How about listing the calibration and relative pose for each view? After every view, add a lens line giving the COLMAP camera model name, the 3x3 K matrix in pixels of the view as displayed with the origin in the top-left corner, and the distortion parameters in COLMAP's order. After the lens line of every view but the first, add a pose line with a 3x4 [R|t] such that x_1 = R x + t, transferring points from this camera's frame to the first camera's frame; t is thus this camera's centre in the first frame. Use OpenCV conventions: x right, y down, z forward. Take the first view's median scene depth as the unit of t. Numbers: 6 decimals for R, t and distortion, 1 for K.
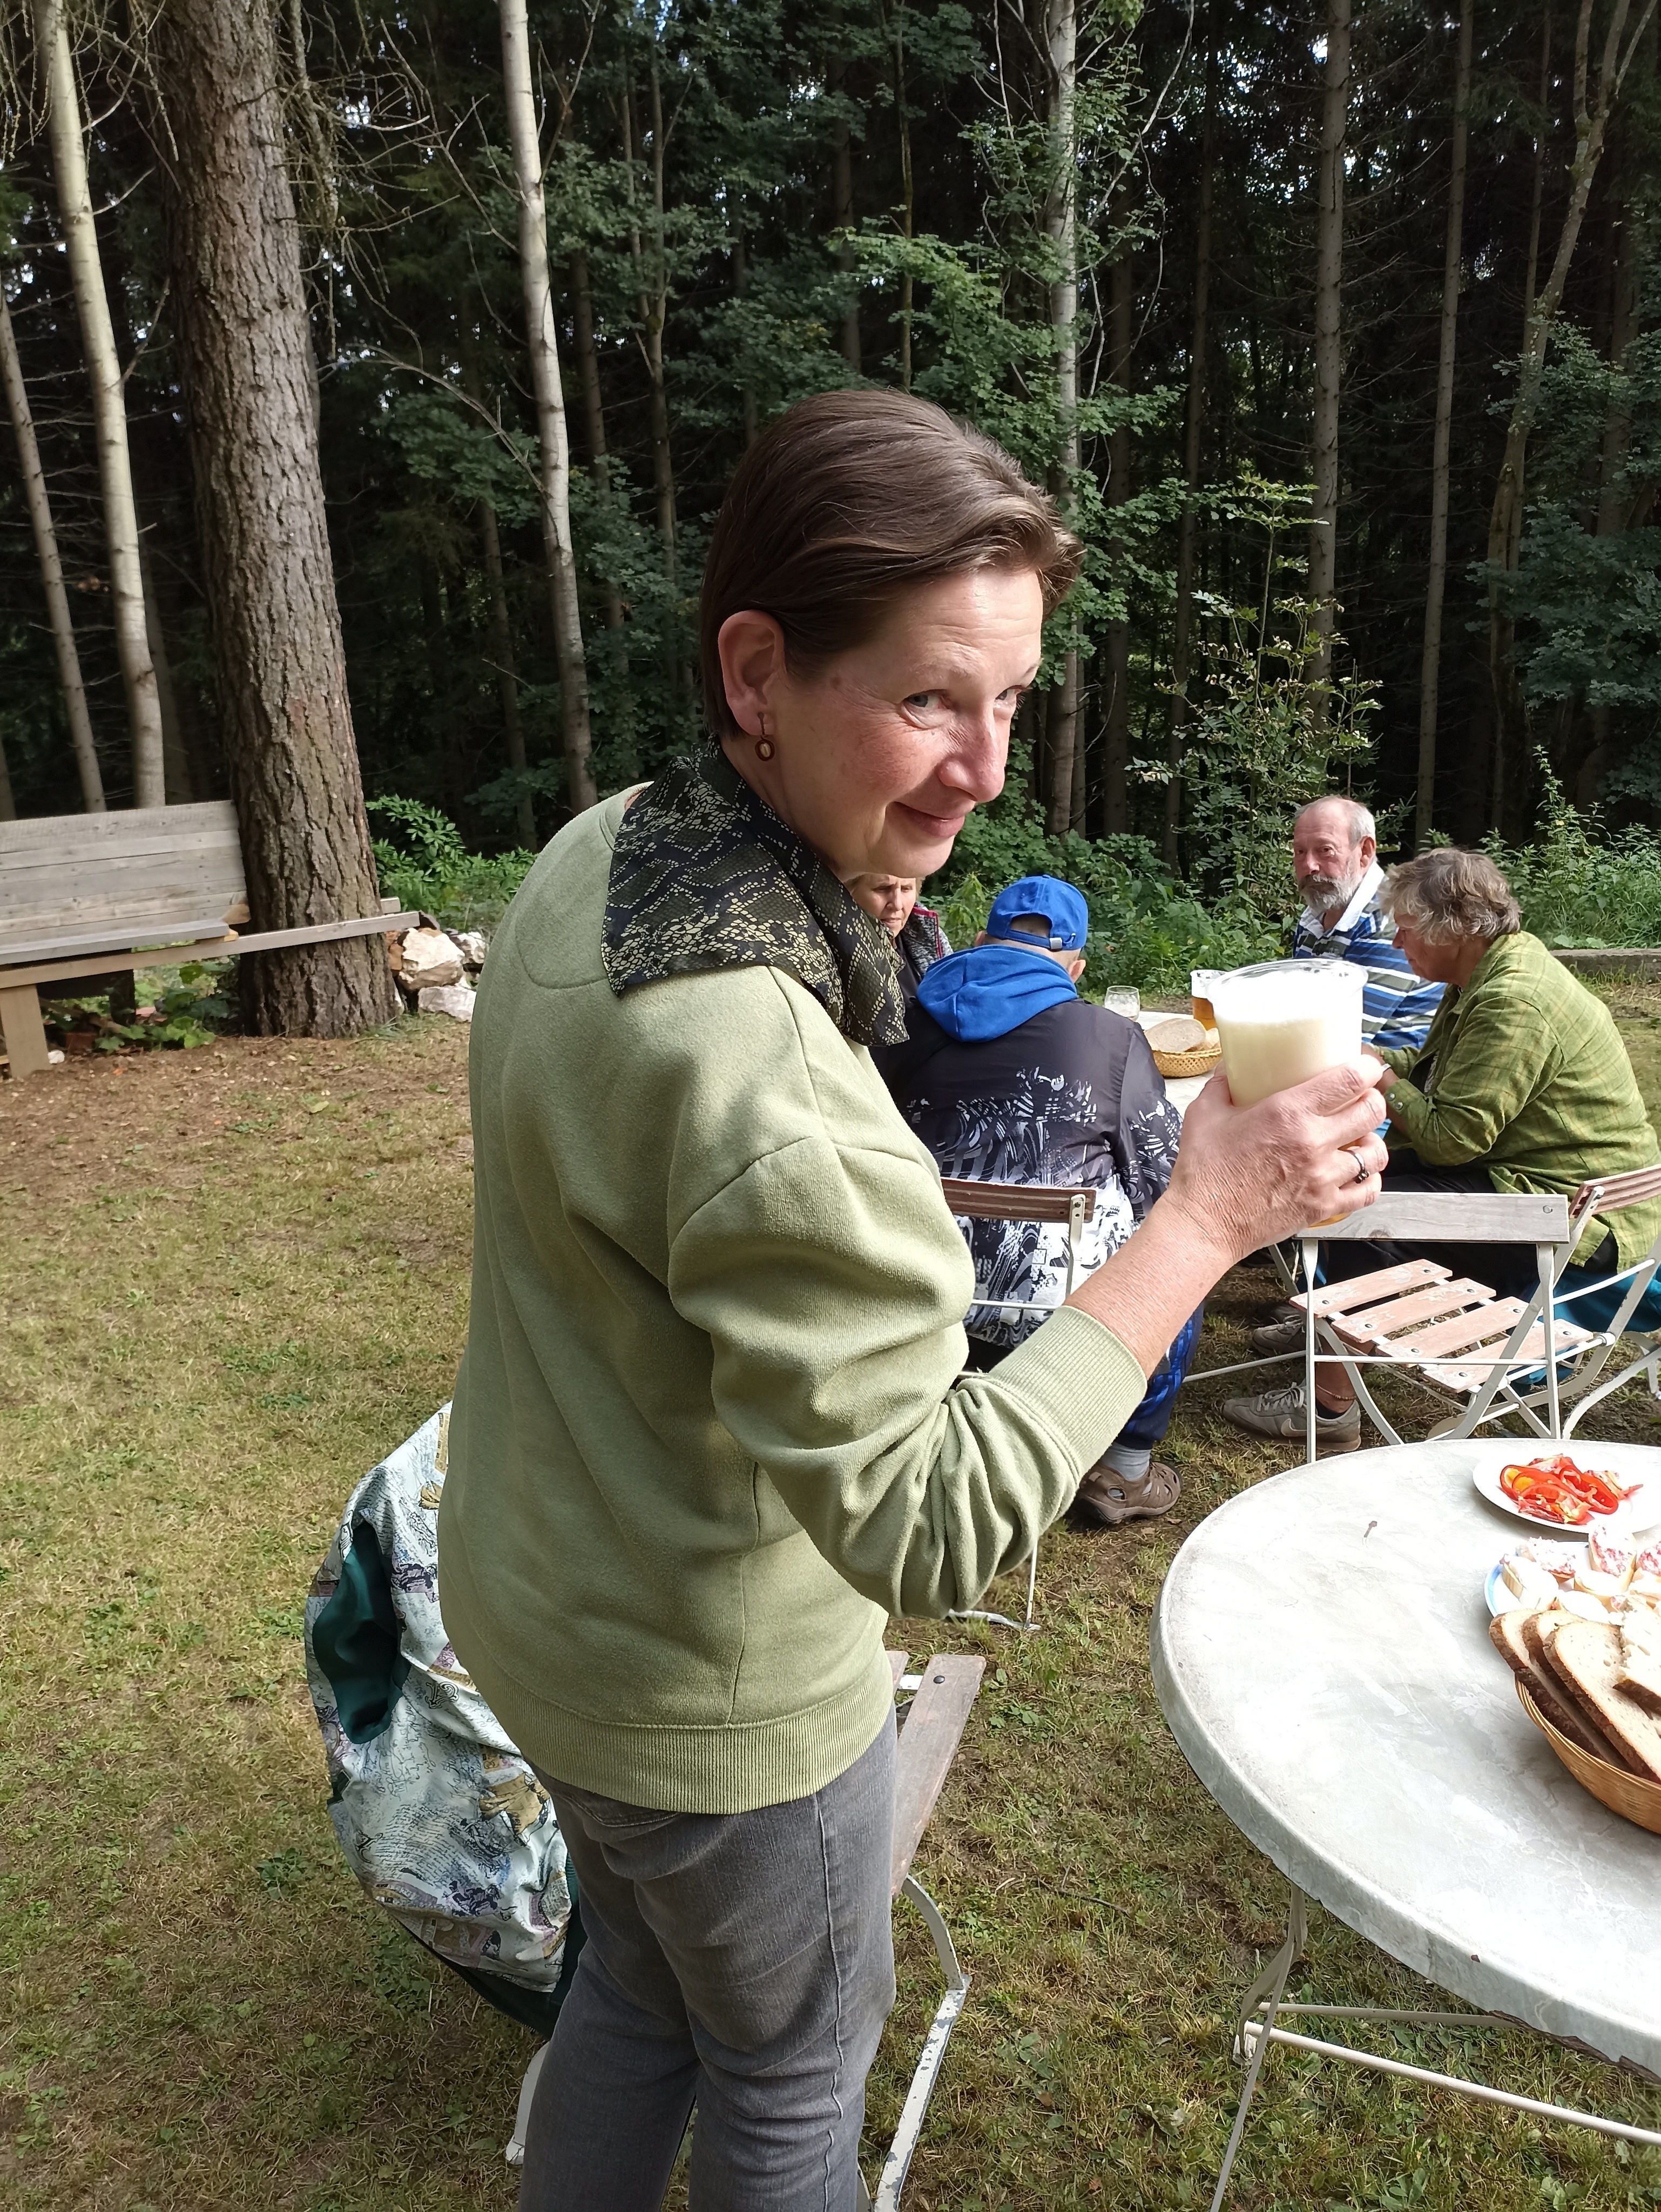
lens RADIAL K [[1667.2, 0, 831.3], [0, 1667.2, 1105.4], [0, 0, 1]] dist [0.011911, -0.001055]
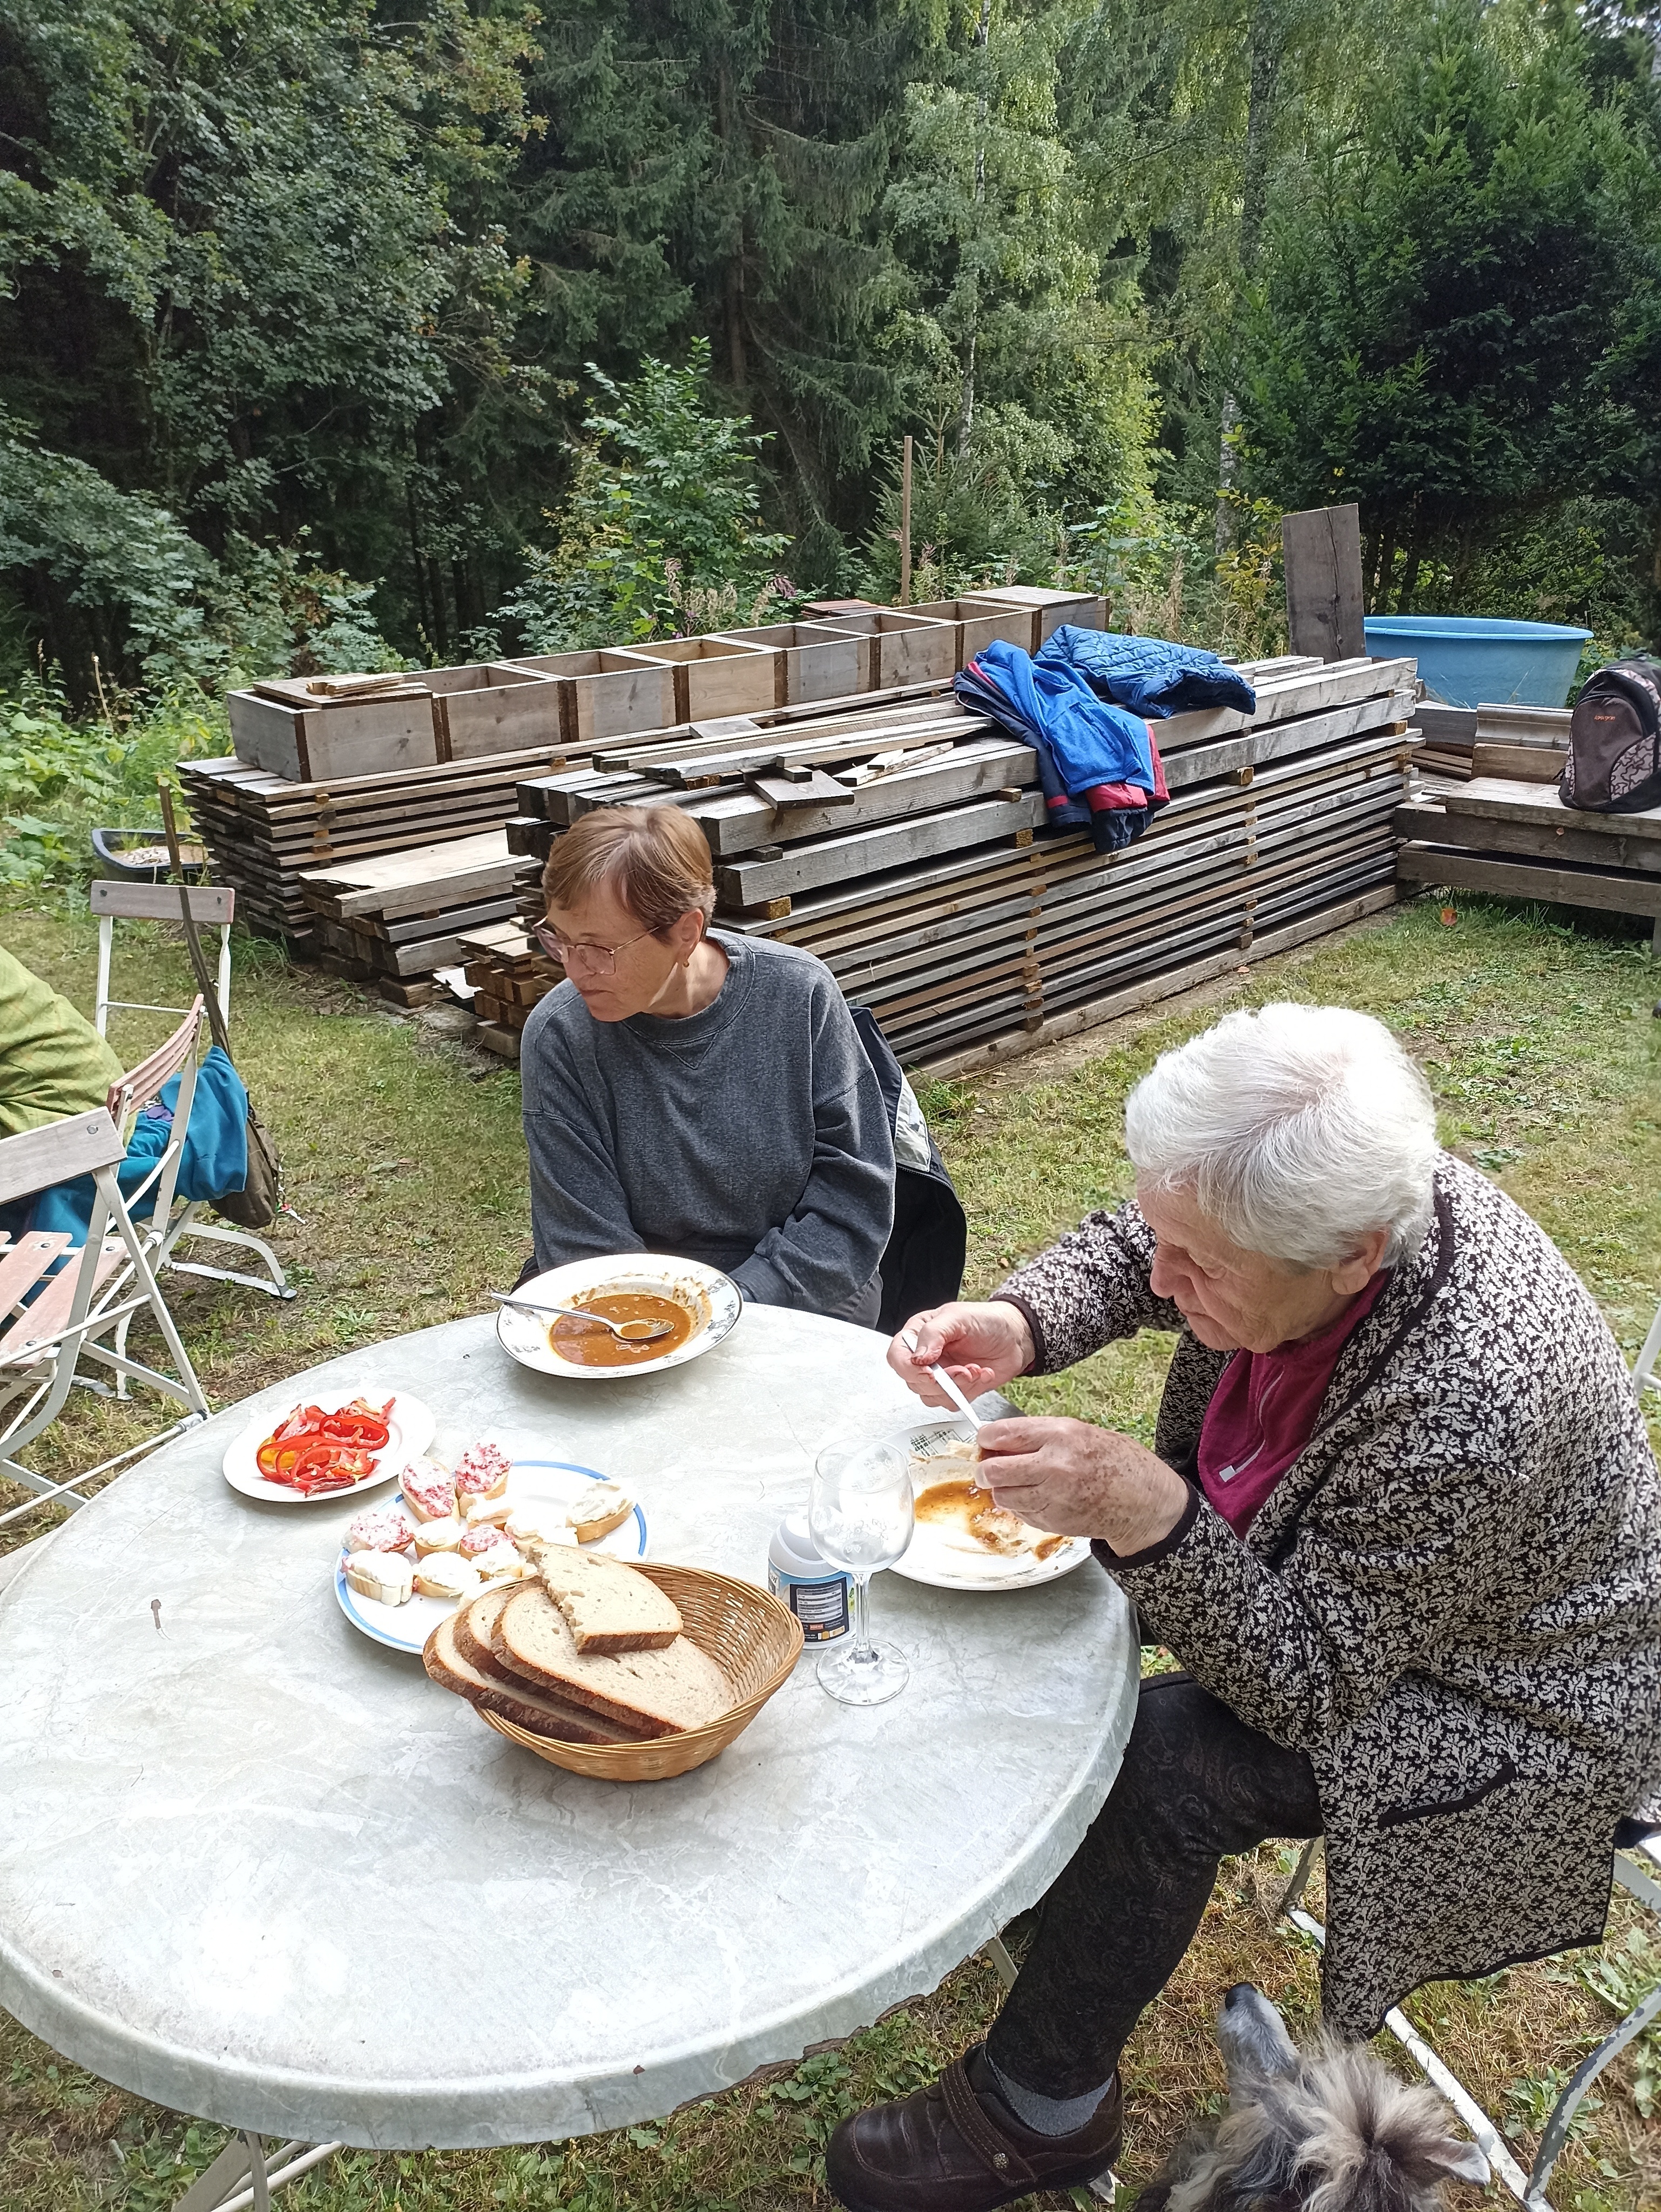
lens RADIAL K [[1667.2, 0, 828.3], [0, 1667.2, 1107.2], [0, 0, 1]] dist [0.011911, -0.001055]
pose [[0.539047, -0.310196, 0.783075, -0.041347], [0.235932, 0.948103, 0.213158, -0.062471], [-0.808557, 0.069850, 0.584258, 0.343669]]
